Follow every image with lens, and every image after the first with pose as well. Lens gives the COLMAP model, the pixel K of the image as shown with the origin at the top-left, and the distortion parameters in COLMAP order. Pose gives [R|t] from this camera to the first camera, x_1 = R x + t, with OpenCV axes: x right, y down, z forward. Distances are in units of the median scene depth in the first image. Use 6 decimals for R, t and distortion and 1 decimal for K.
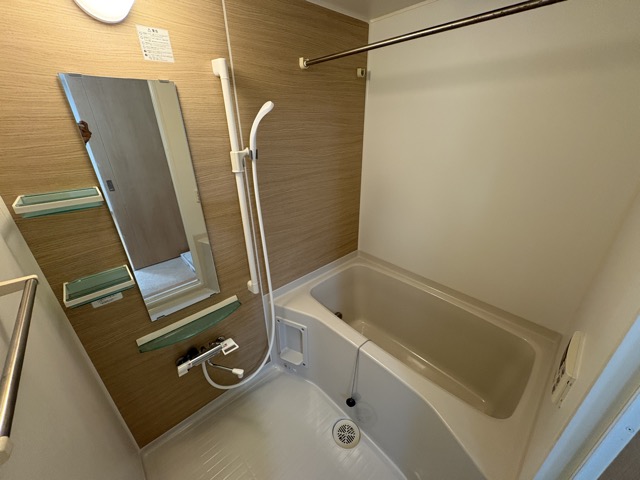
lens RADIAL K [[255.8, 0, 320.0], [0, 255.8, 240.0], [0, 0, 1]] dist [0.000431, -0.000090]
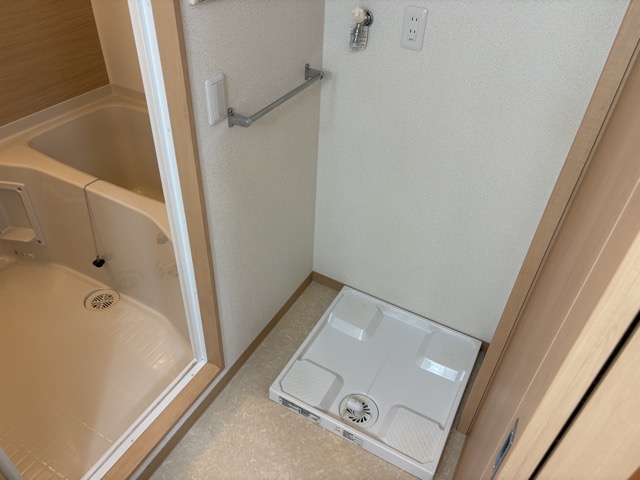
lens RADIAL K [[489.7, 0, 320.0], [0, 489.7, 240.0], [0, 0, 1]] dist [0.027076, -0.002475]
pose [[0.945886, -0.154013, 0.285620, 0.281507], [0.077522, 0.961955, 0.261978, 0.162951], [-0.315102, -0.225660, 0.921840, -0.537777]]
